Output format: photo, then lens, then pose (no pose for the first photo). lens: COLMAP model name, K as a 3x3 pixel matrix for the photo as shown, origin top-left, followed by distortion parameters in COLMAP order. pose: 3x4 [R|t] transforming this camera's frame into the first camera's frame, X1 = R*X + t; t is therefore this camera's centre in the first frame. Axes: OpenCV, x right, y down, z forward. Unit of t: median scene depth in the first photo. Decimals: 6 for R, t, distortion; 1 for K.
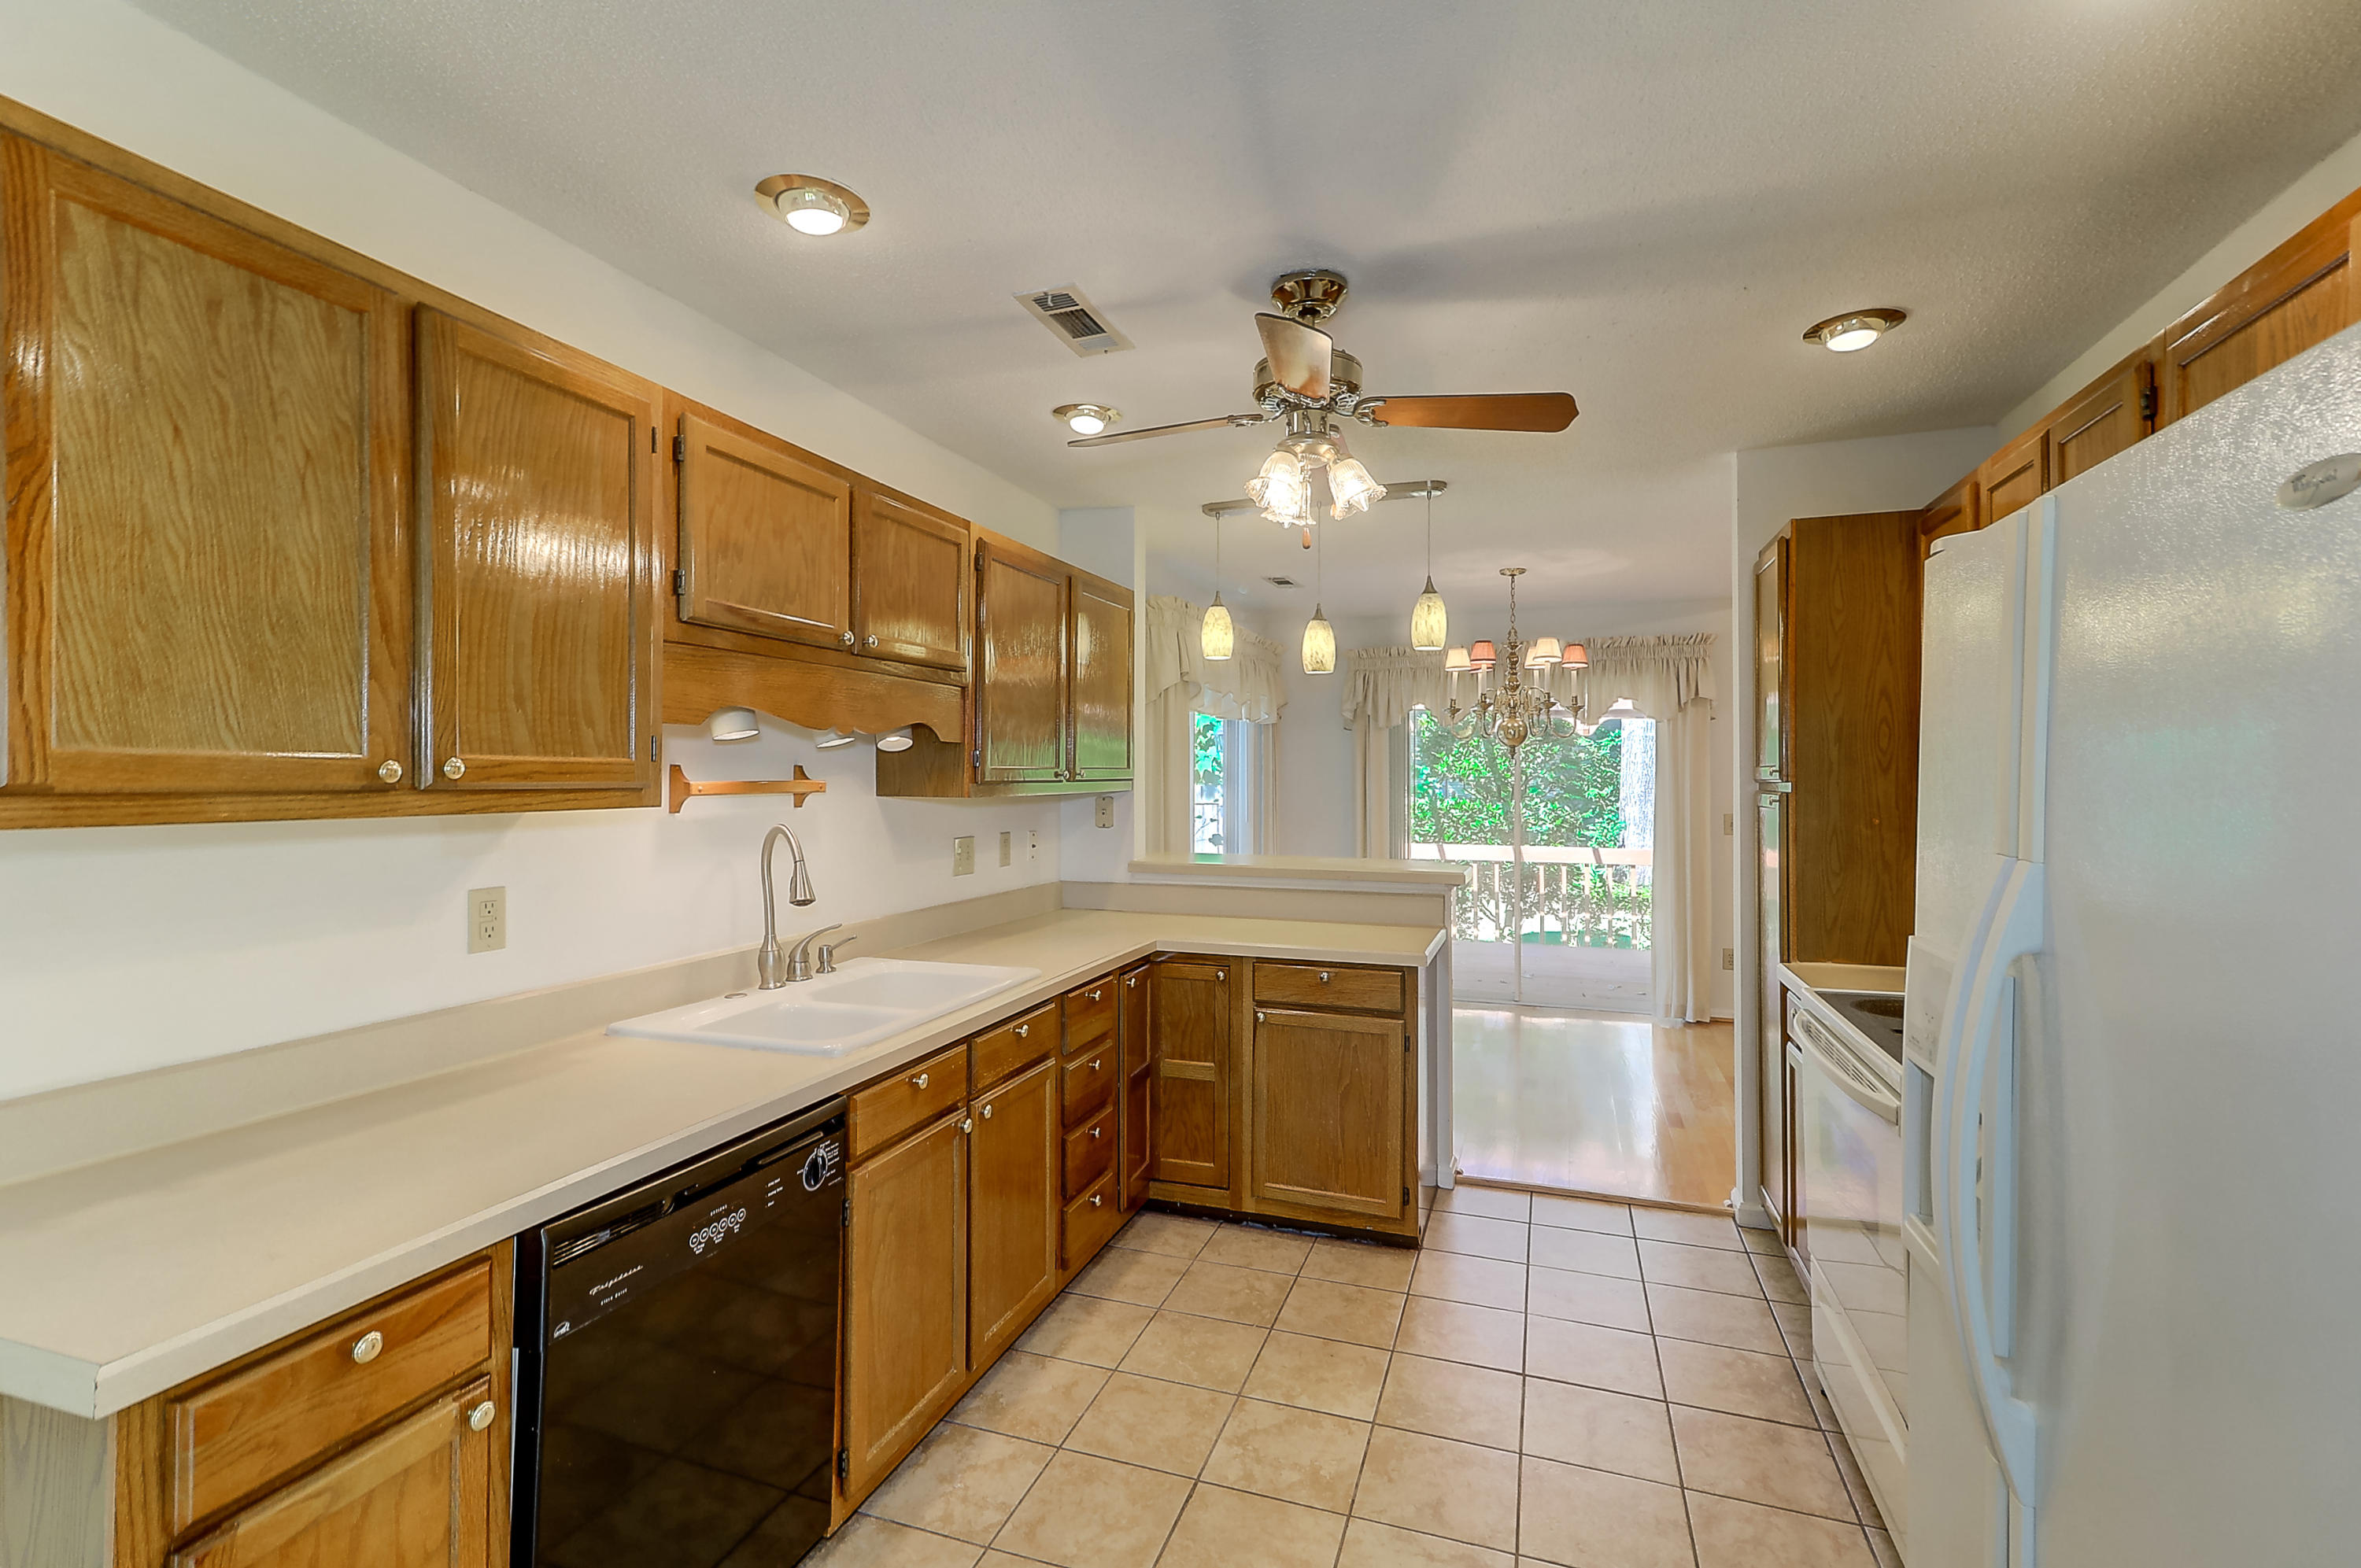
lens RADIAL K [[1077.2, 0, 1177.0], [0, 1077.2, 776.7], [0, 0, 1]] dist [0.022136, 0.000751]
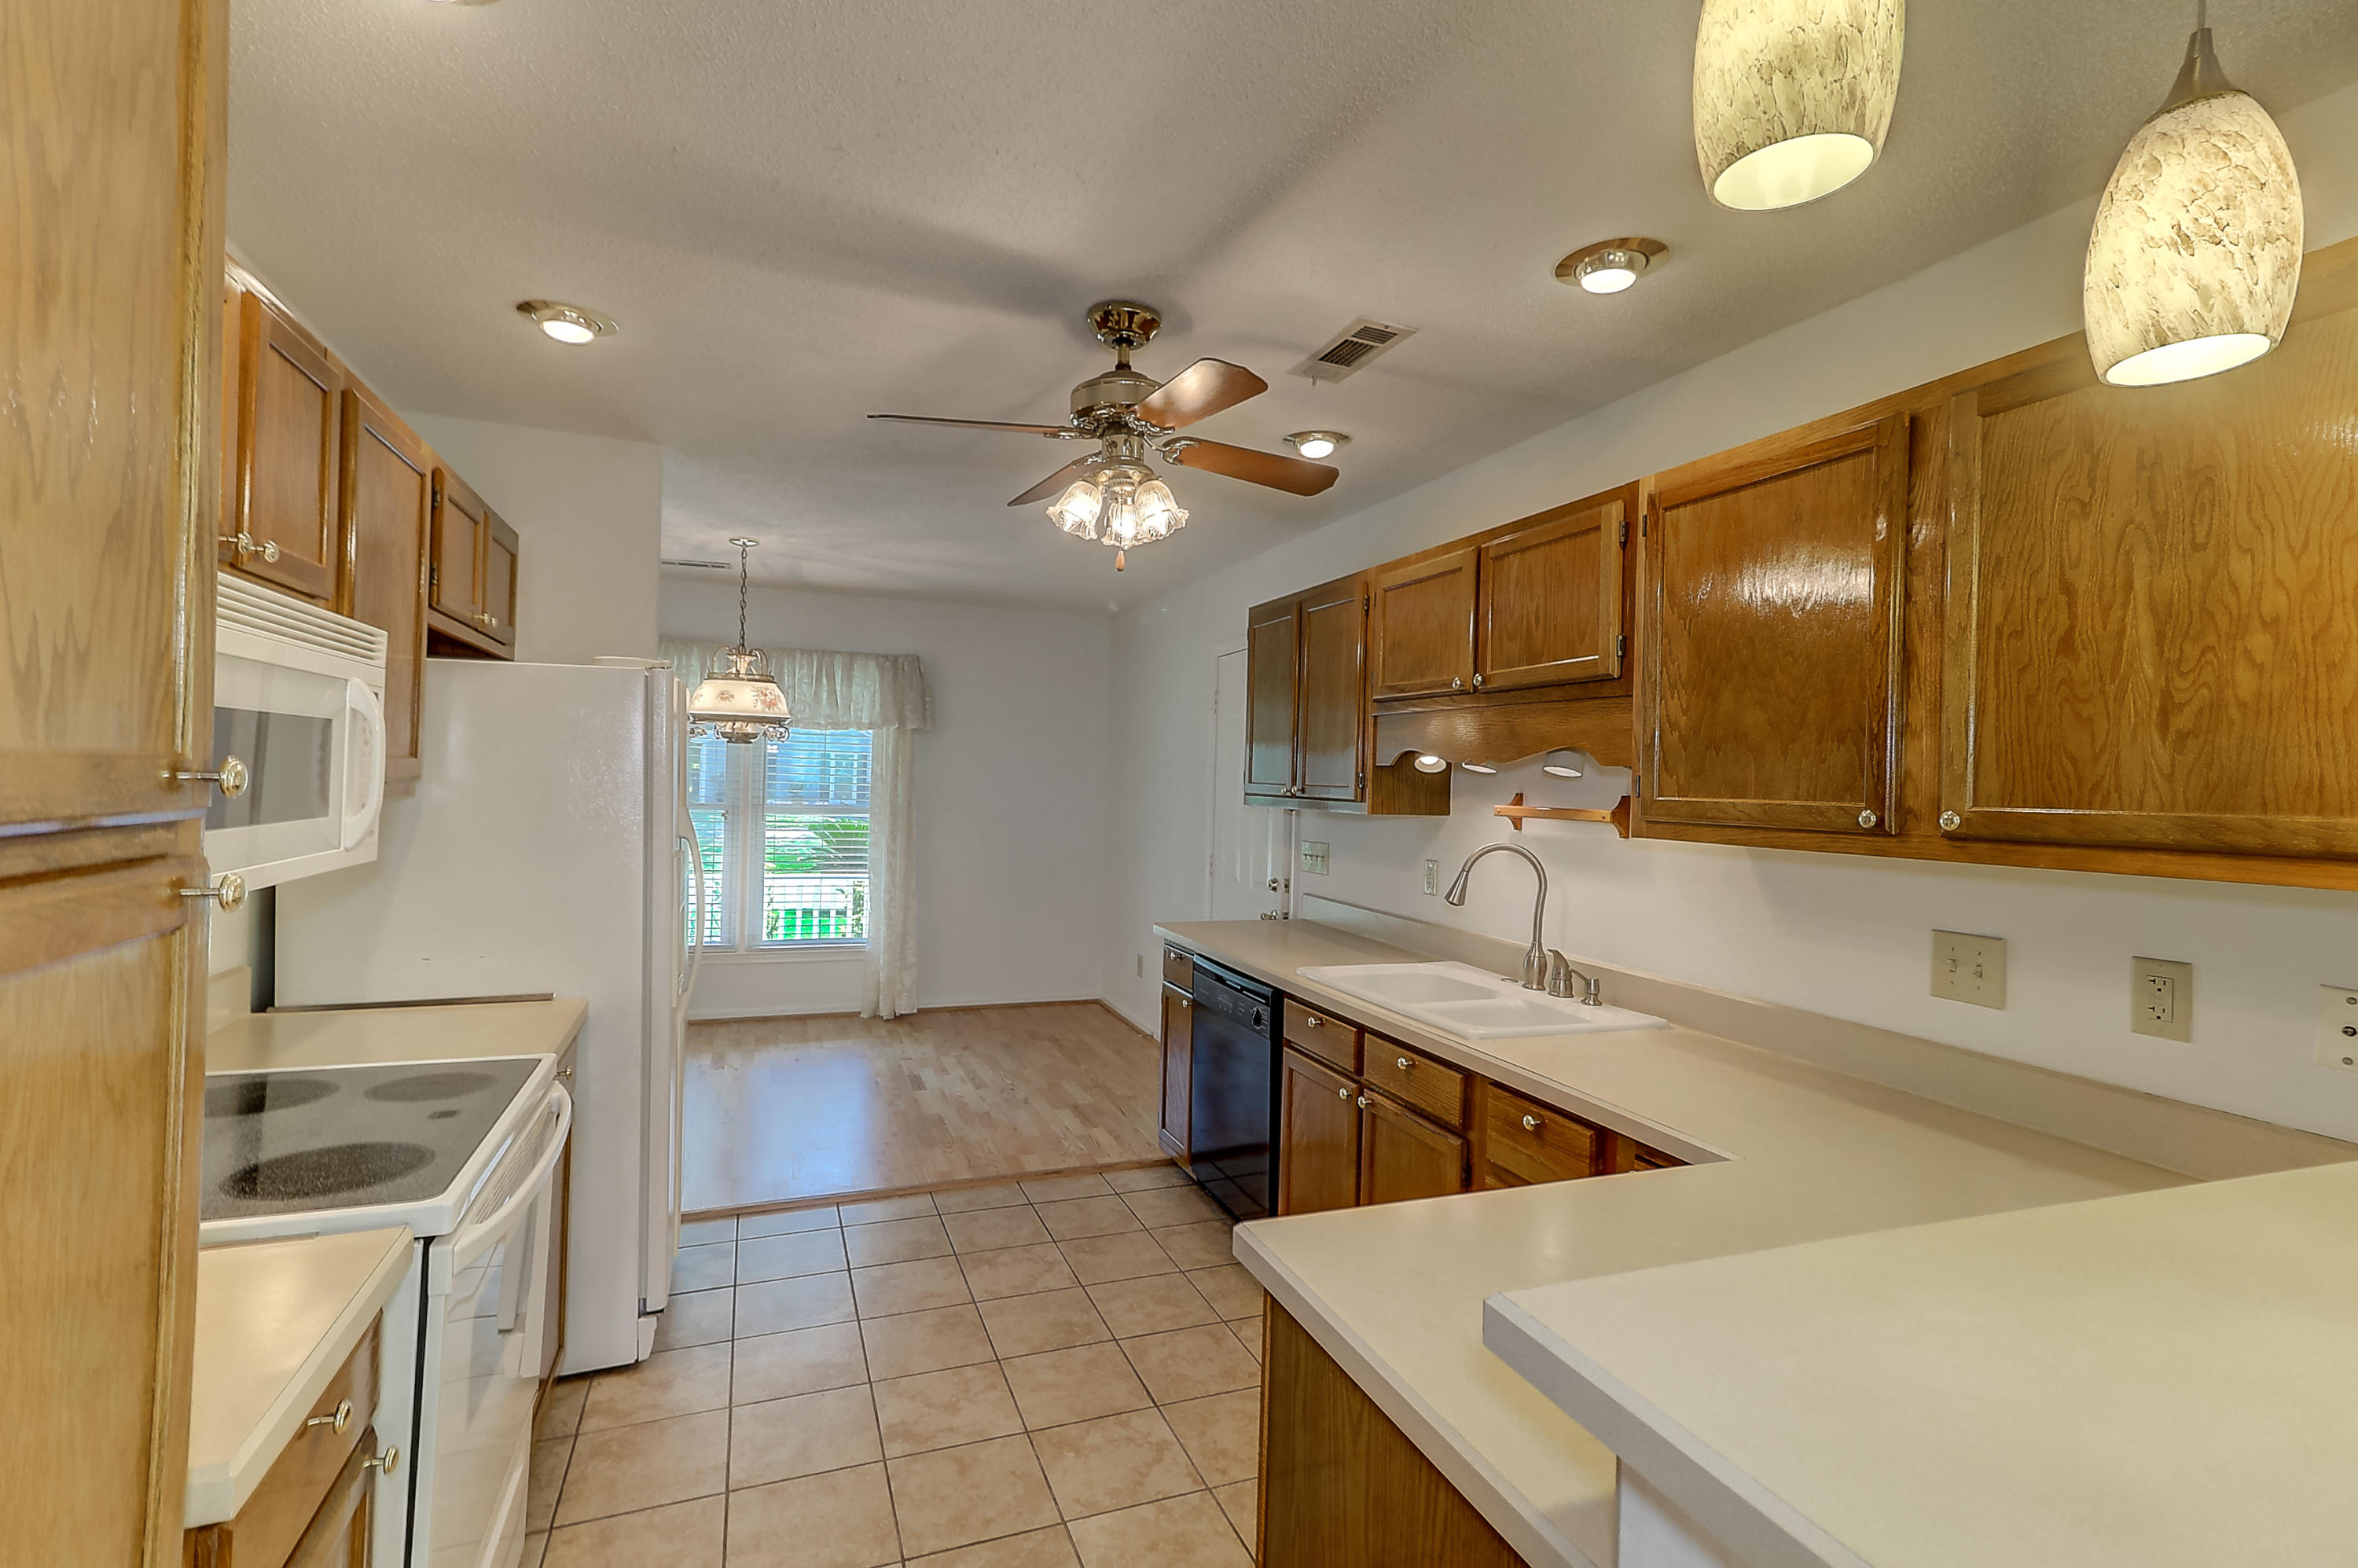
lens RADIAL K [[1075.9, 0, 1160.2], [0, 1075.9, 786.6], [0, 0, 1]] dist [0.022136, 0.000751]
pose [[-0.770734, -0.021275, -0.636802, 0.700960], [-0.032367, 0.999459, 0.005784, -0.012409], [0.636335, 0.025069, -0.771006, 1.726040]]
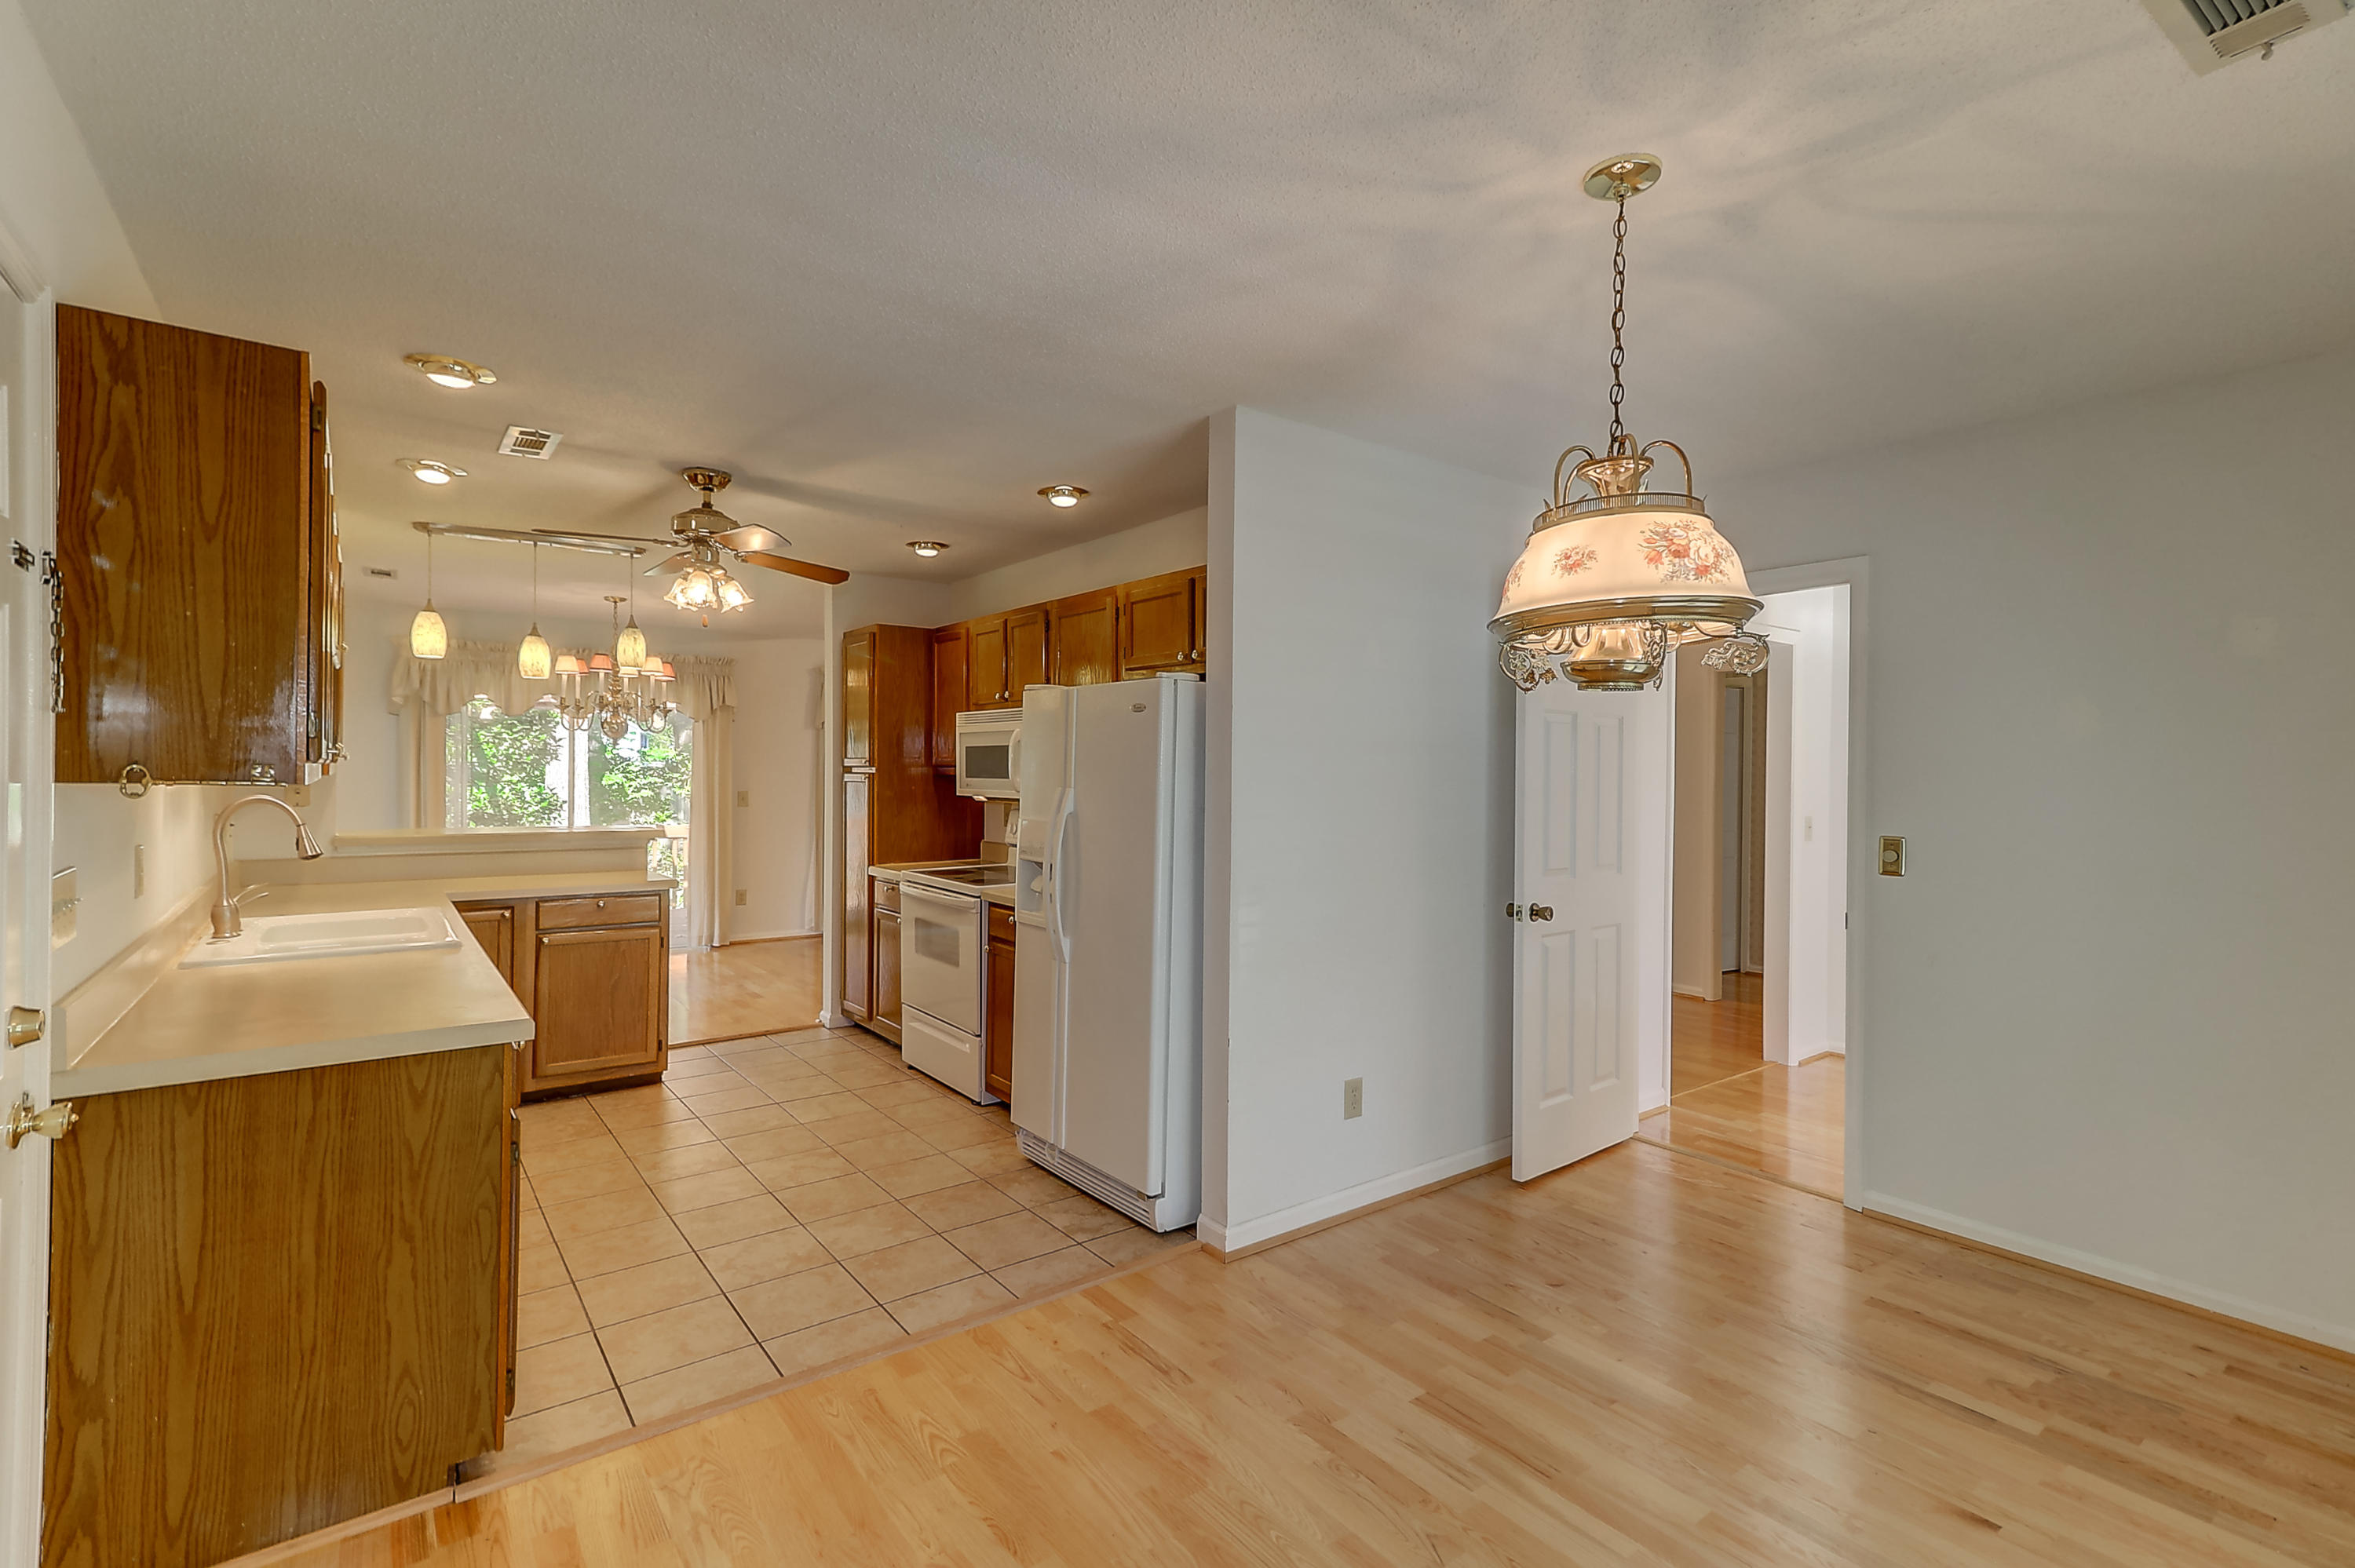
lens RADIAL K [[1074.4, 0, 1171.8], [0, 1074.4, 773.1], [0, 0, 1]] dist [0.022136, 0.000751]
pose [[0.553254, 0.000922, 0.833012, -0.844018], [-0.007567, 0.999964, 0.003919, 0.005945], [-0.832978, -0.008471, 0.553241, -0.528519]]
